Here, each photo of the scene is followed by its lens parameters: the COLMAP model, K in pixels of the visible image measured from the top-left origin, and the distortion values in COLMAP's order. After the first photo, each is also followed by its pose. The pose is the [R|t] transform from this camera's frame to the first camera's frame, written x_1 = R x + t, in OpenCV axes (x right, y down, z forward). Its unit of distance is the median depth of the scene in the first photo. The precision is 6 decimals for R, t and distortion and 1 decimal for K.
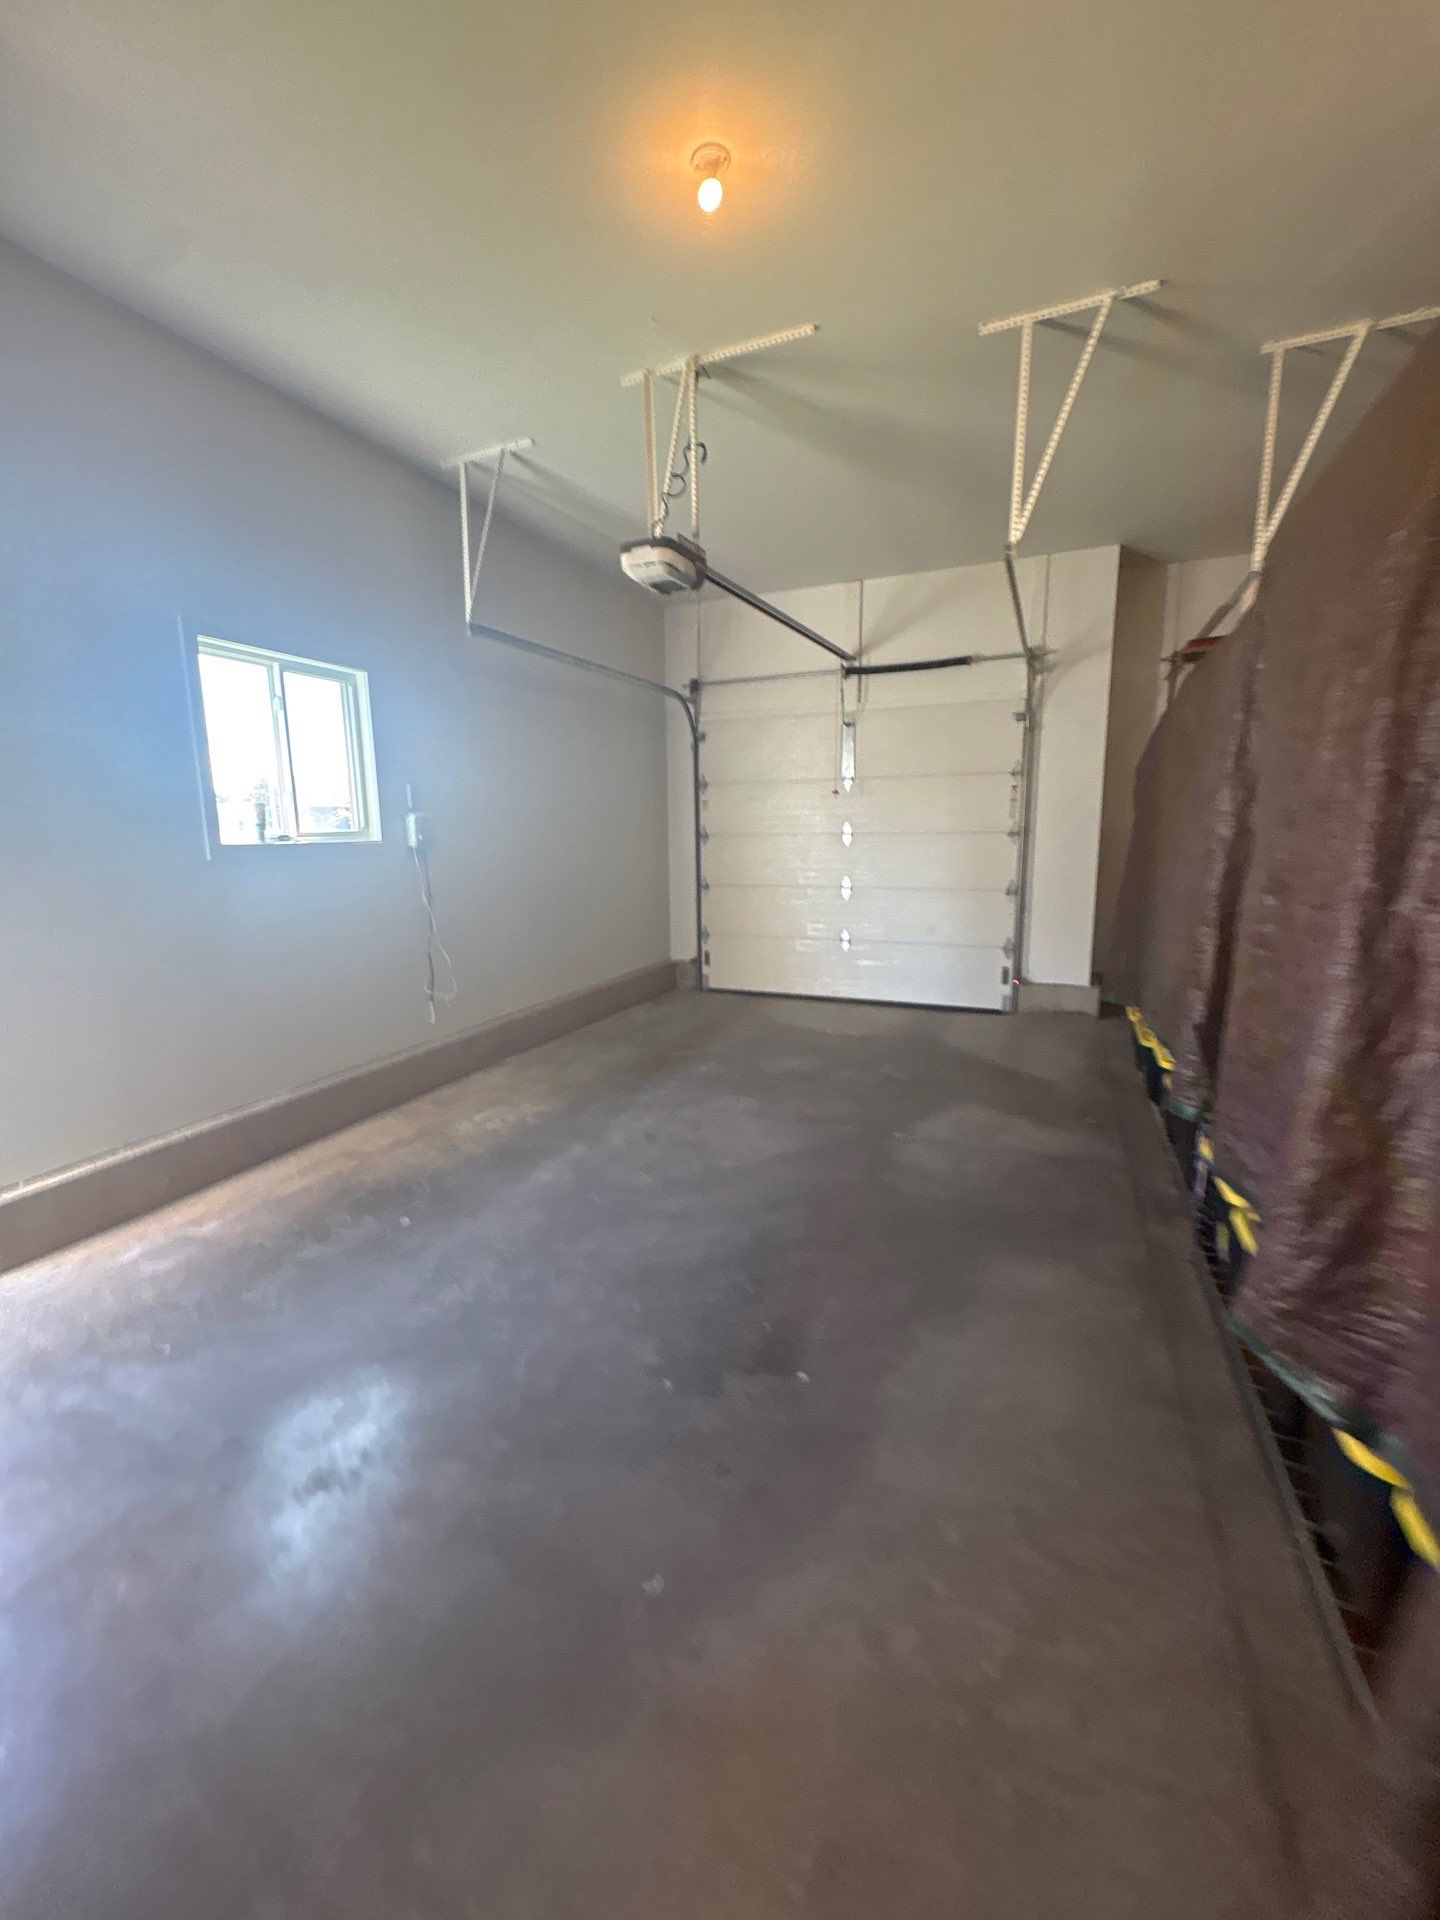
lens RADIAL K [[752.2, 0, 722.9], [0, 752.2, 959.9], [0, 0, 1]] dist [-0.000244, 0.000014]
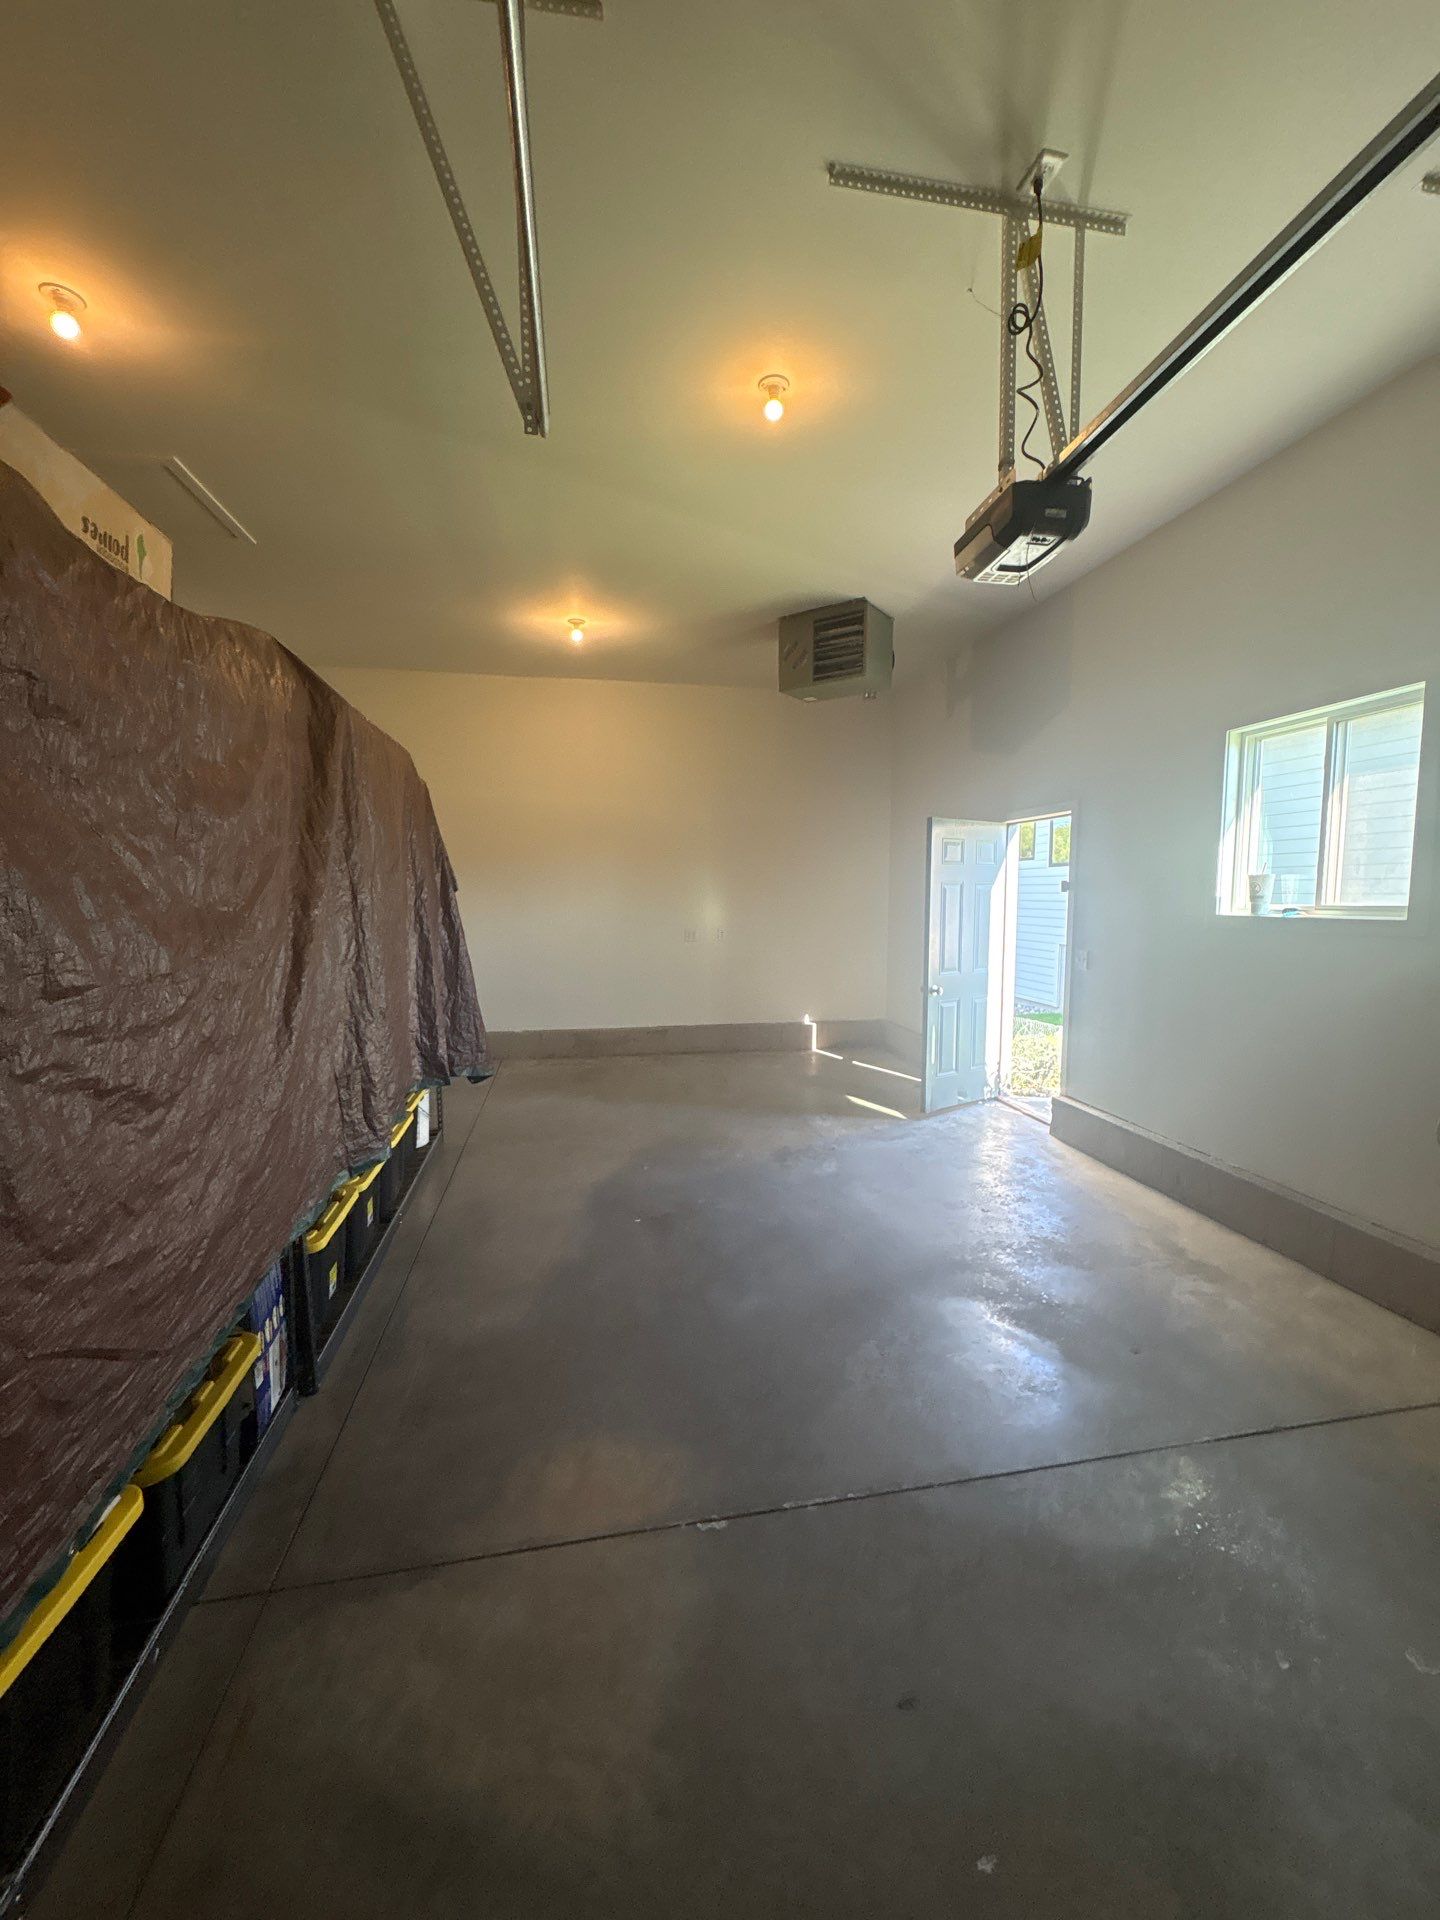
lens RADIAL K [[752.2, 0, 722.9], [0, 752.2, 959.9], [0, 0, 1]] dist [-0.000244, 0.000014]
pose [[-0.820381, 0.060138, -0.568646, 0.517423], [-0.090771, 0.968149, 0.233342, -0.257593], [0.564566, 0.243046, -0.788792, 1.356481]]
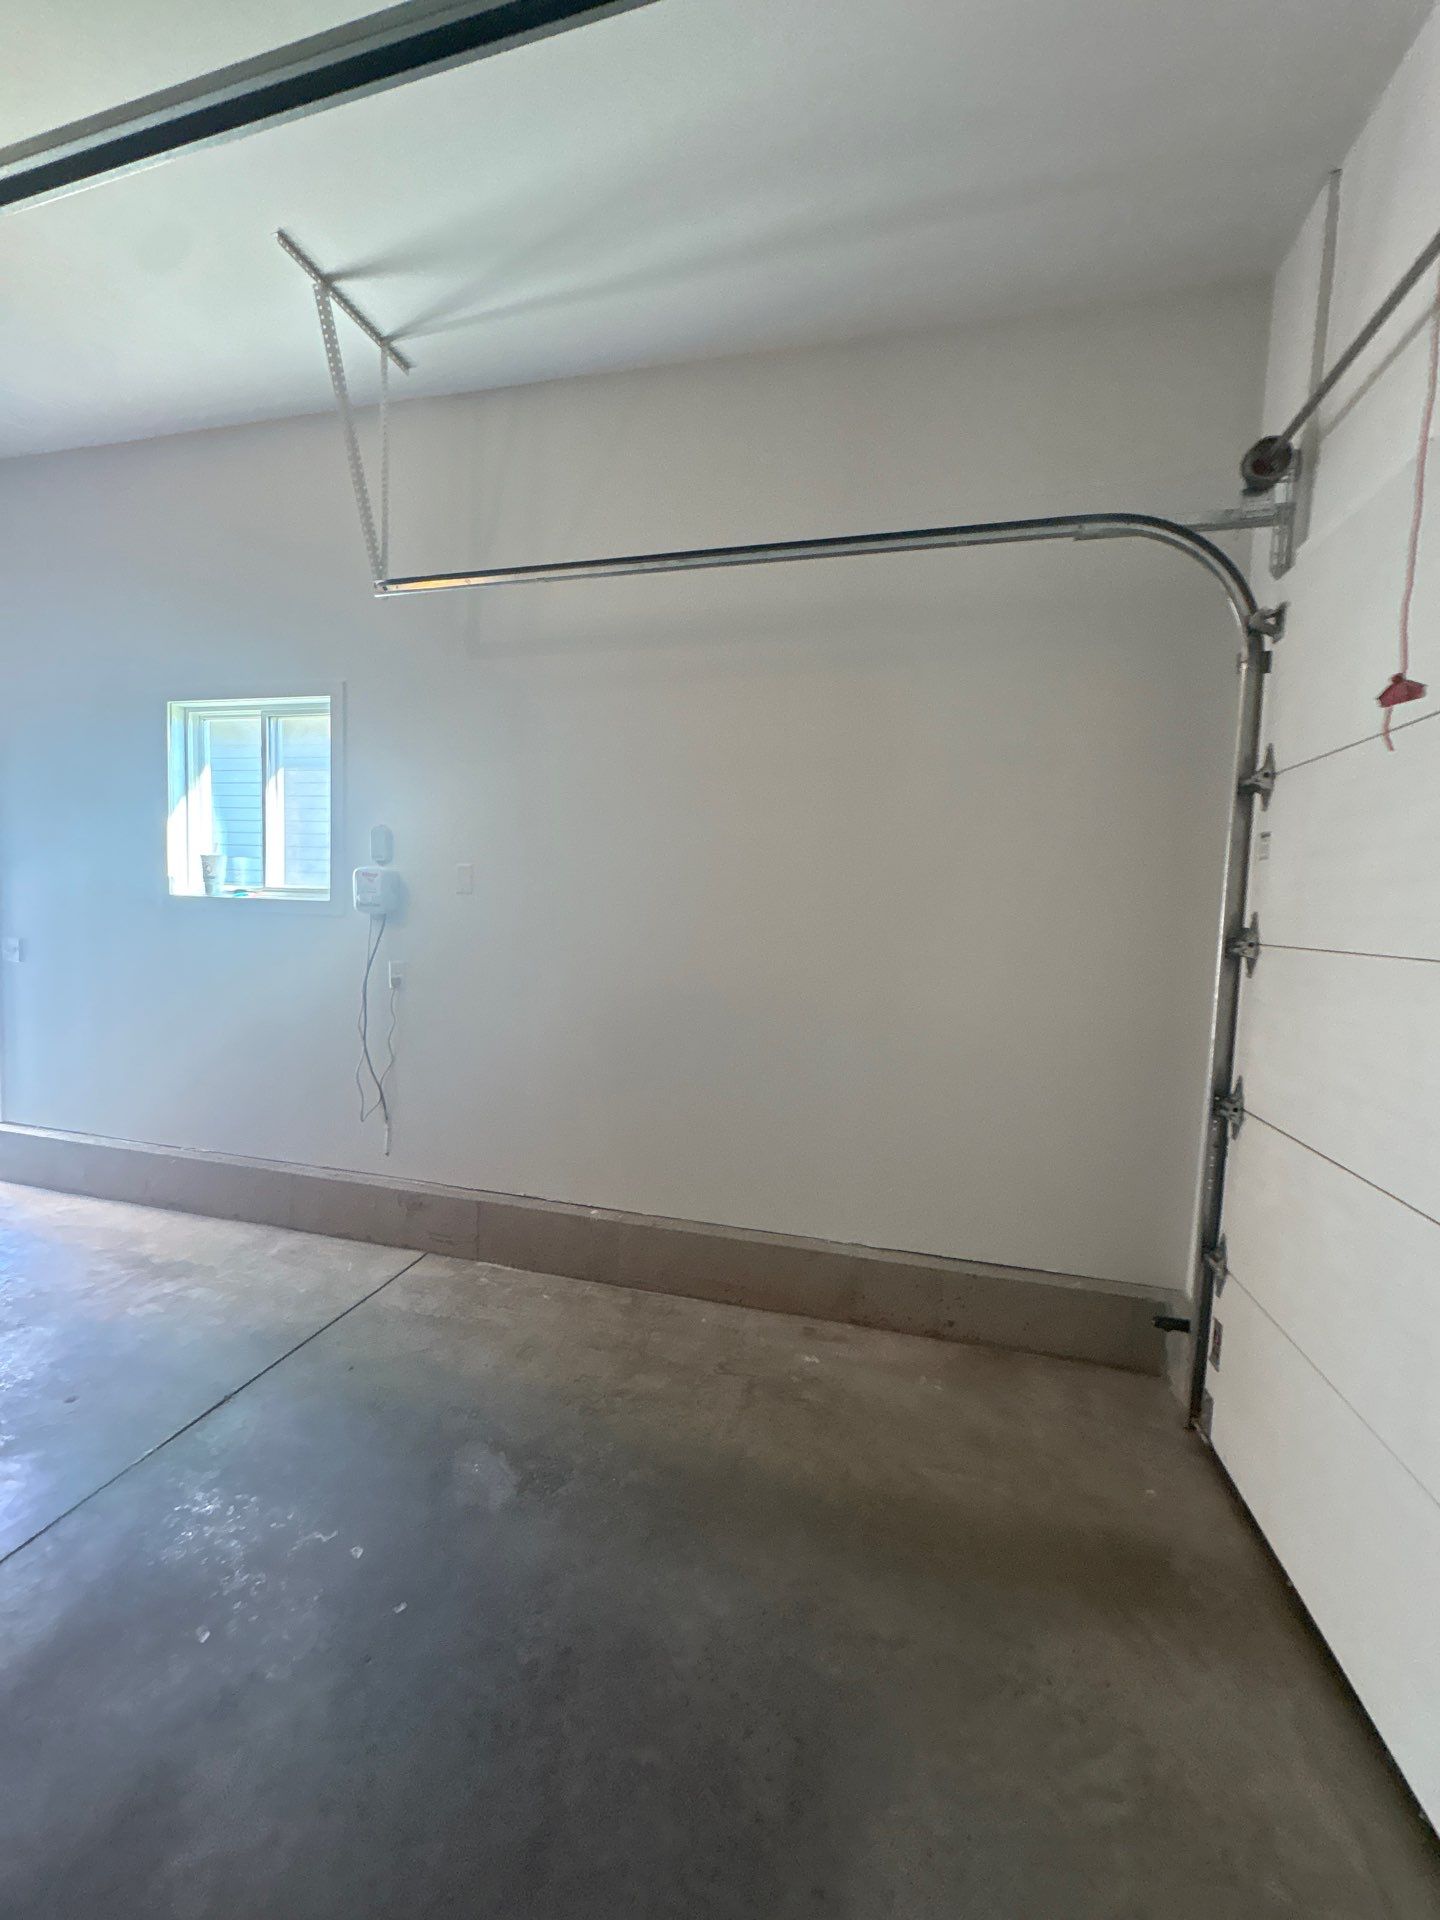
lens RADIAL K [[752.2, 0, 722.9], [0, 752.2, 959.9], [0, 0, 1]] dist [-0.000244, 0.000014]
pose [[0.163172, 0.092228, -0.982277, 0.460524], [-0.207026, 0.976655, 0.057310, -0.260362], [0.964632, 0.194005, 0.178456, 1.443155]]
